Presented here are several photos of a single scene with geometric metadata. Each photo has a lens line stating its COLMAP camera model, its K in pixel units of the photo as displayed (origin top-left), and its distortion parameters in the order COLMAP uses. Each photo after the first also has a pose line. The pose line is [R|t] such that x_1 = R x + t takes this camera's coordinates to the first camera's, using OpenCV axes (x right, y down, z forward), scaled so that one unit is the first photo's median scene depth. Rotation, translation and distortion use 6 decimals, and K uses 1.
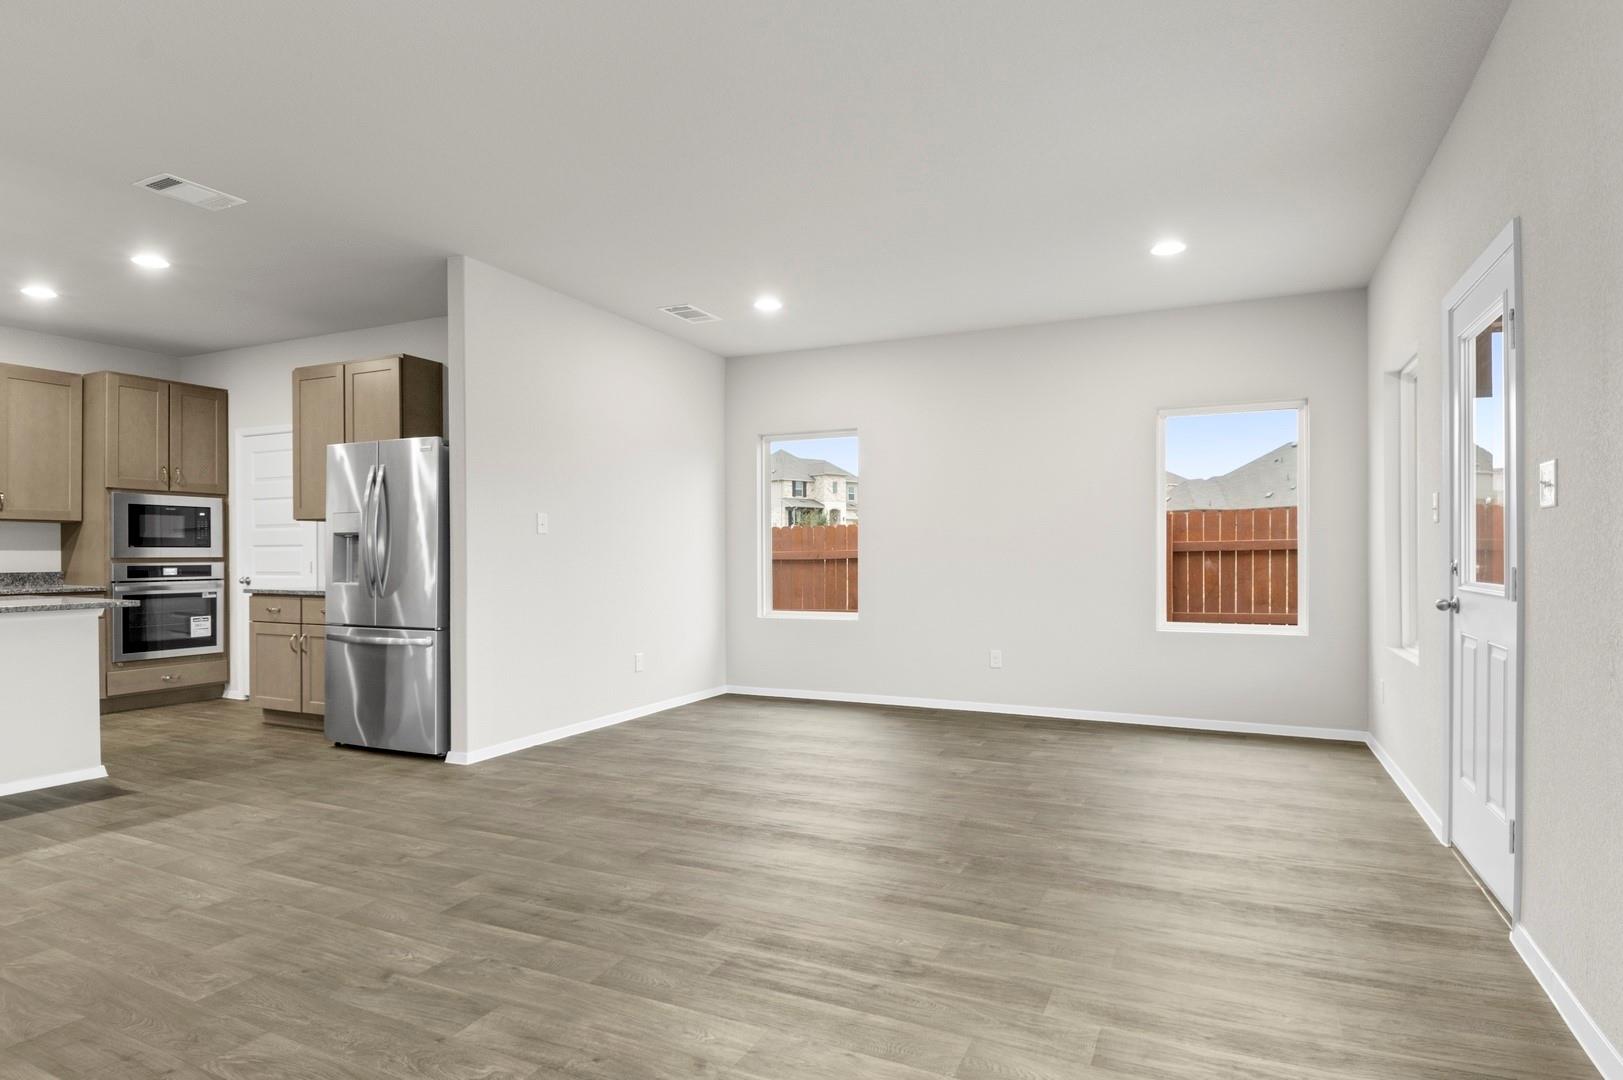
lens RADIAL K [[867.9, 0, 838.7], [0, 867.9, 550.7], [0, 0, 1]] dist [0.033685, -0.046168]
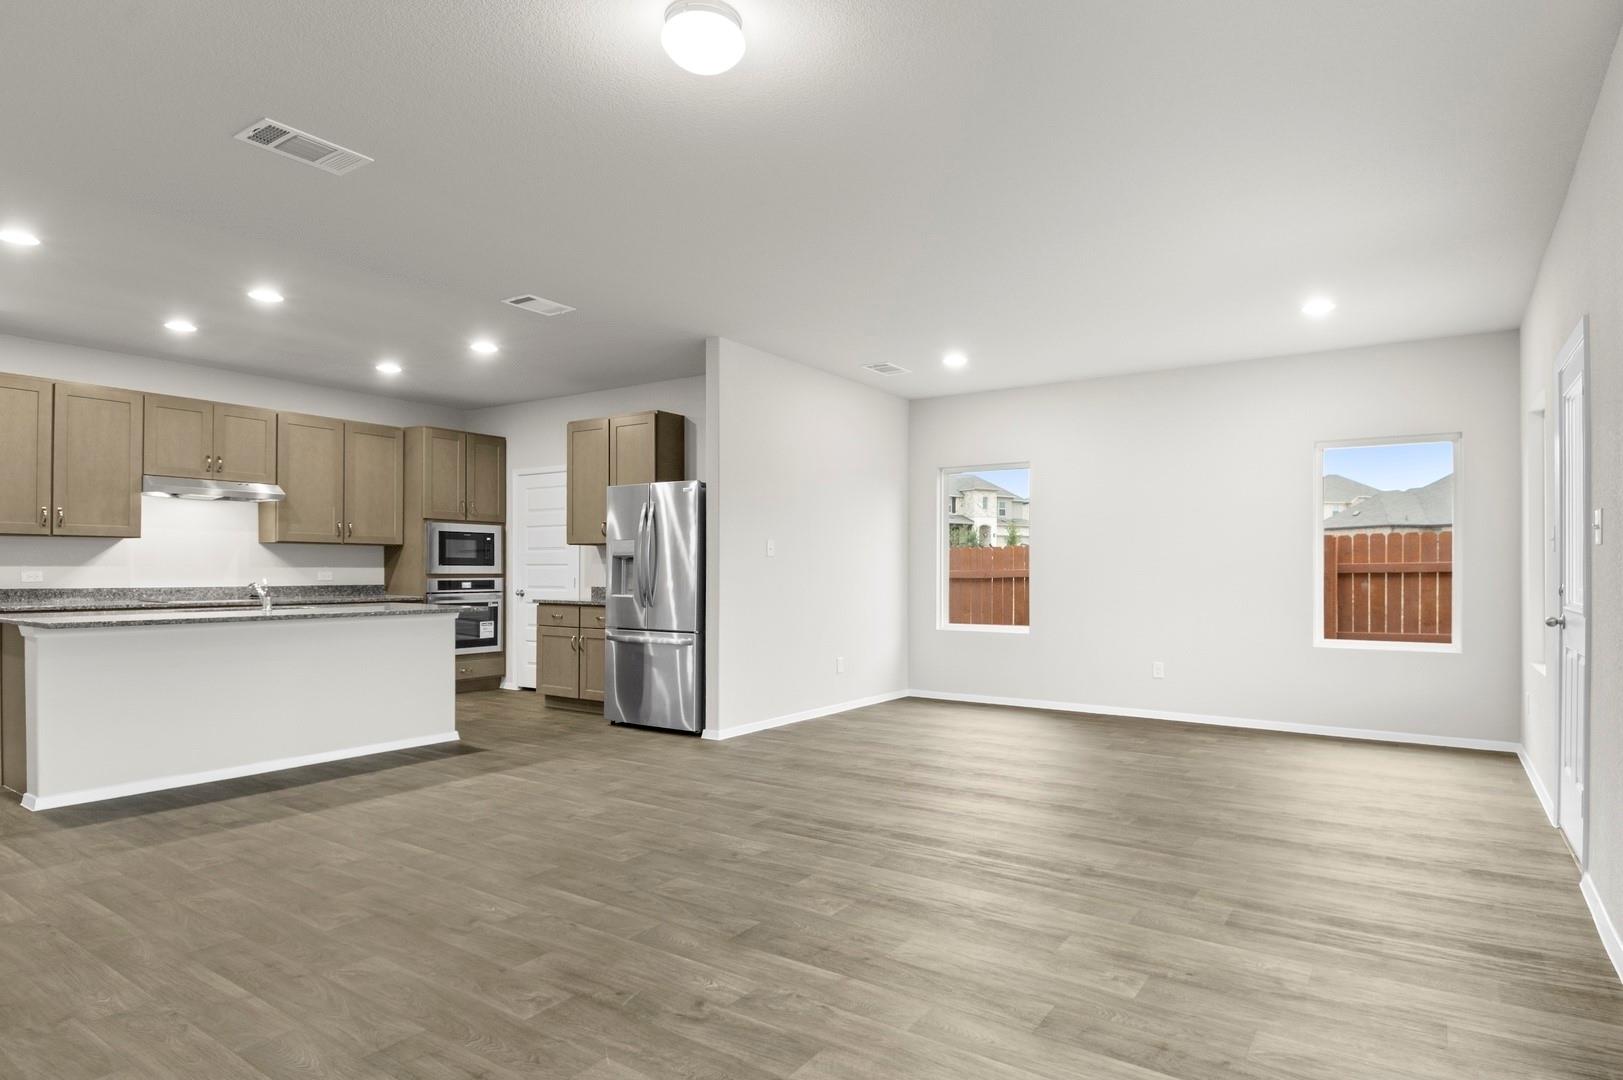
lens RADIAL K [[892.9, 0, 843.5], [0, 892.9, 562.7], [0, 0, 1]] dist [0.039159, -0.048099]
pose [[0.987277, 0.003502, -0.158973, -0.037011], [-0.004378, 0.999977, -0.005163, -0.004388], [0.158951, 0.005793, 0.987269, -0.210081]]
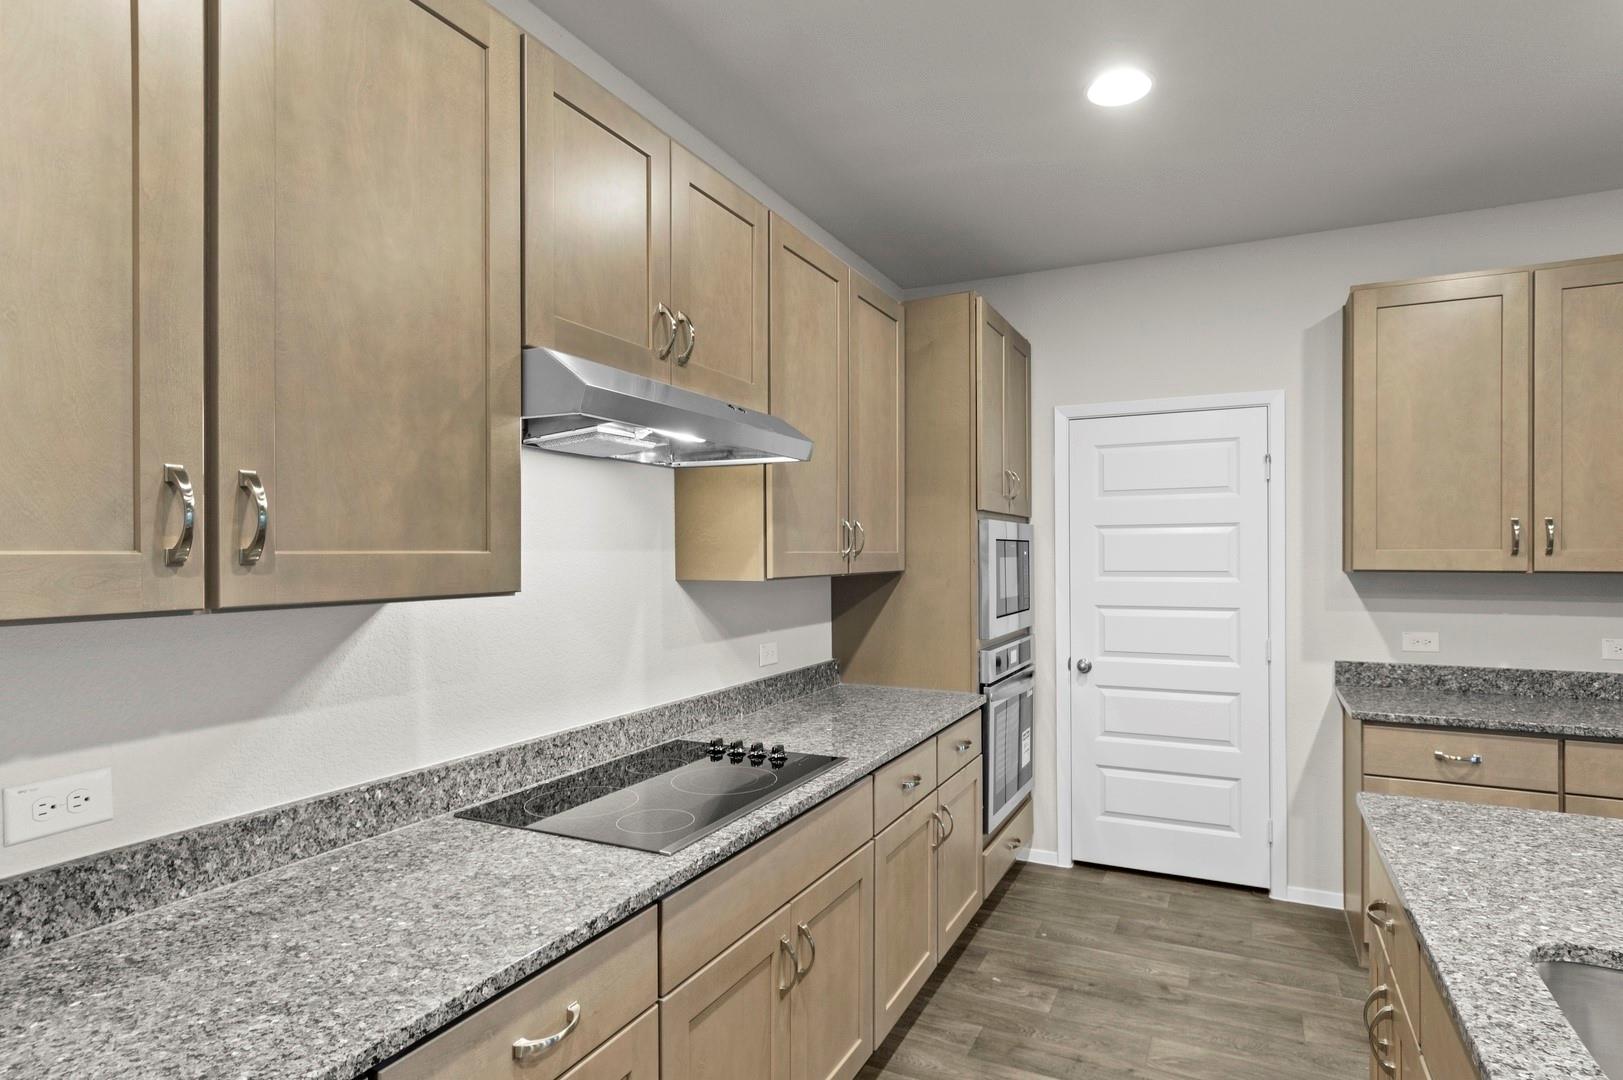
lens RADIAL K [[856.8, 0, 837.0], [0, 856.8, 552.2], [0, 0, 1]] dist [0.001159, 0.000416]
pose [[0.999744, -0.002271, -0.022510, -1.009617], [0.002327, 0.999994, 0.002461, -0.053136], [0.022505, -0.002513, 0.999744, 0.512829]]
